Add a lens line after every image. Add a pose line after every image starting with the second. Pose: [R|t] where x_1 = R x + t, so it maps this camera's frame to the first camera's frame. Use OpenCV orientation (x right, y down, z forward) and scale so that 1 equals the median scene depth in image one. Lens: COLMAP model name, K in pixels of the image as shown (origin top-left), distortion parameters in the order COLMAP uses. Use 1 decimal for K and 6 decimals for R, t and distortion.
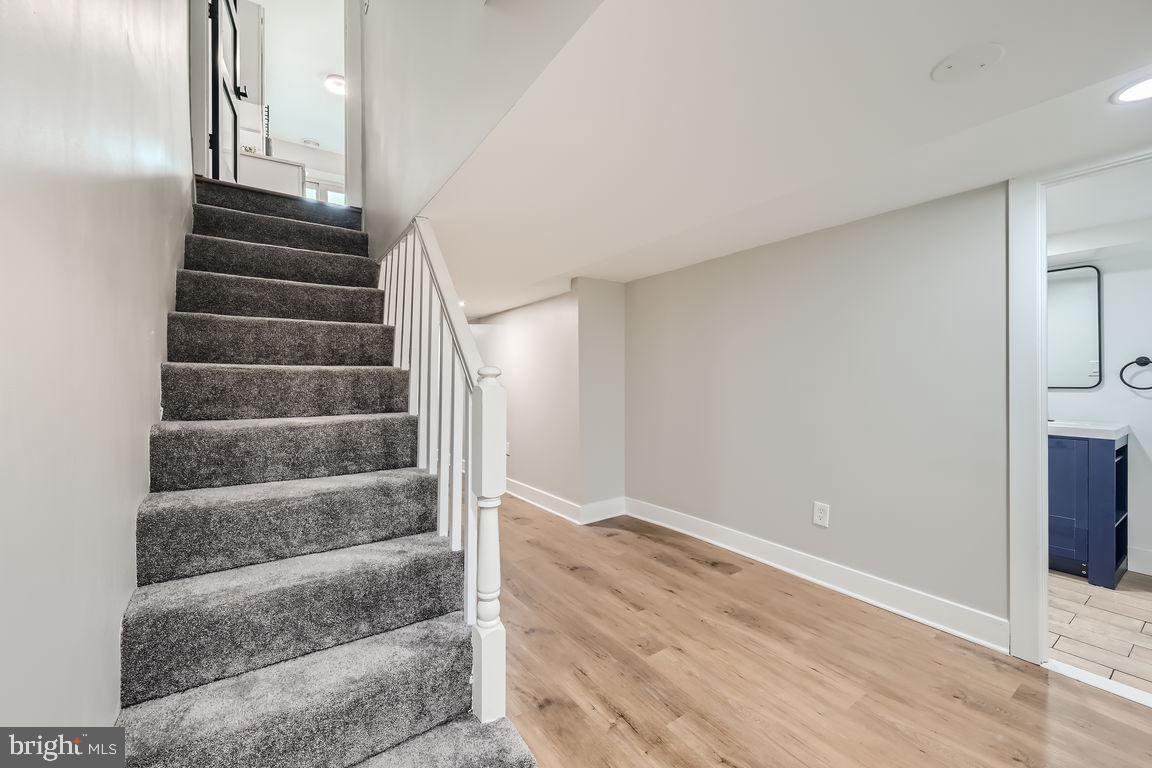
lens RADIAL K [[459.4, 0, 567.9], [0, 459.4, 373.8], [0, 0, 1]] dist [-0.002925, 0.001247]
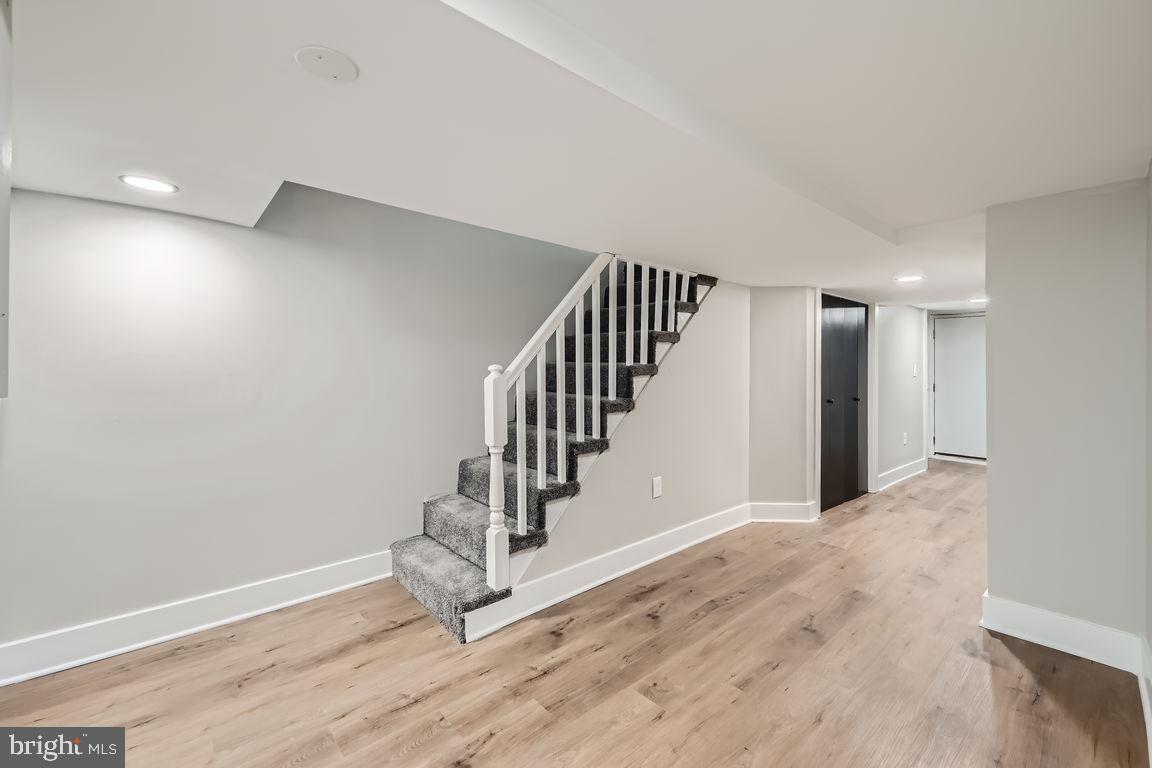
lens RADIAL K [[459.4, 0, 567.2], [0, 459.4, 380.8], [0, 0, 1]] dist [-0.002925, 0.001247]
pose [[0.122845, 0.026478, -0.992073, 1.019190], [-0.002096, 0.999649, 0.026421, 0.004293], [0.992424, -0.001166, 0.122858, 0.769875]]
